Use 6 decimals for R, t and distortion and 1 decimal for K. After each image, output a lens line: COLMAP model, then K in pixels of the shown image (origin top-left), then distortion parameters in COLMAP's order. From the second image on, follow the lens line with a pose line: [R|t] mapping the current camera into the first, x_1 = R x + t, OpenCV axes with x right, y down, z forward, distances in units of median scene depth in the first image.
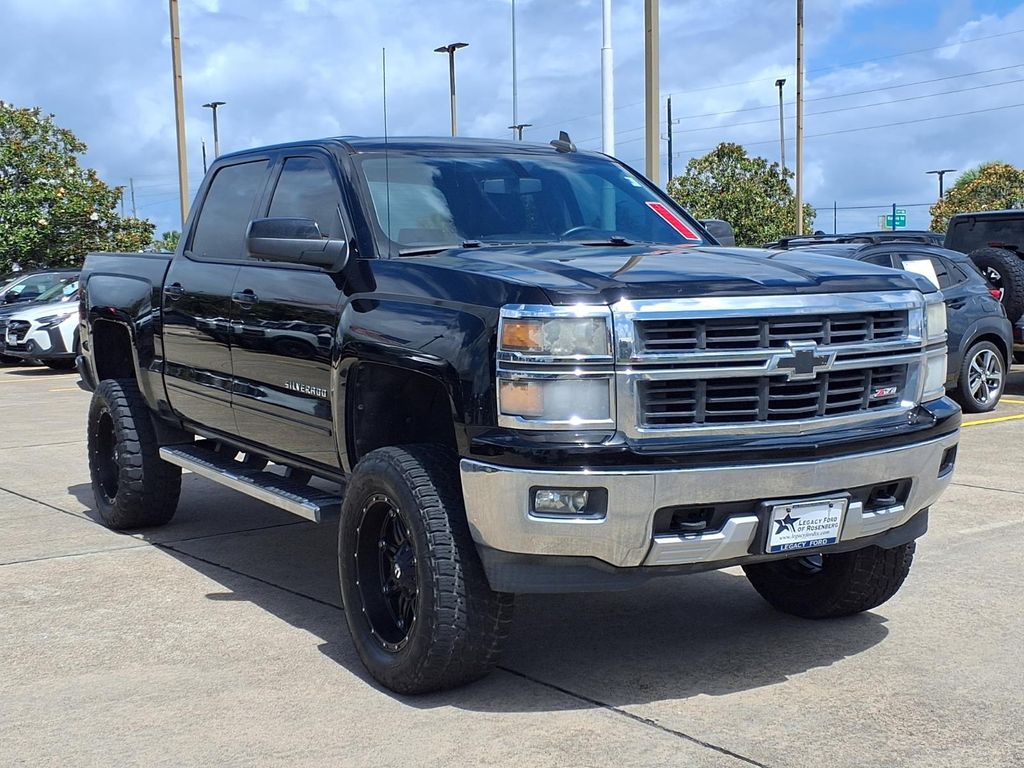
lens RADIAL K [[1384.6, 0, 512.0], [0, 1384.6, 384.0], [0, 0, 1]] dist [0.247537, -0.760123]
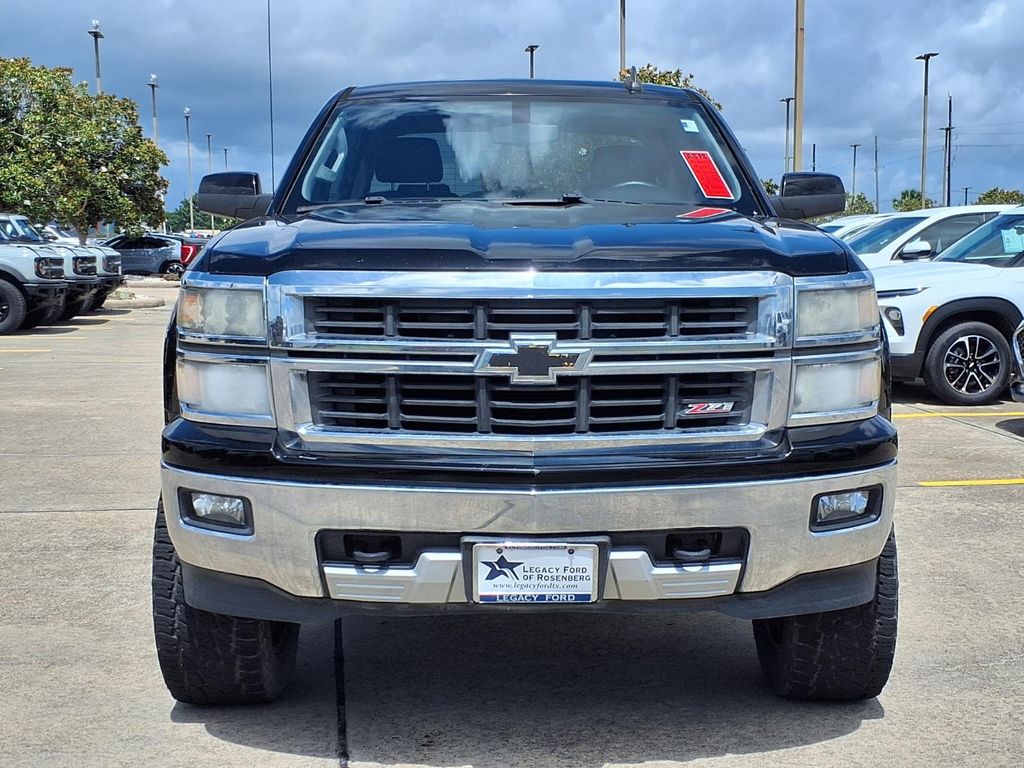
lens RADIAL K [[1384.6, 0, 512.0], [0, 1384.6, 384.0], [0, 0, 1]] dist [0.247537, -0.760123]
pose [[0.878886, 0.070131, -0.471848, 0.548637], [-0.055896, 0.997460, 0.044139, -0.035350], [0.473745, -0.012419, 0.880574, 0.322546]]
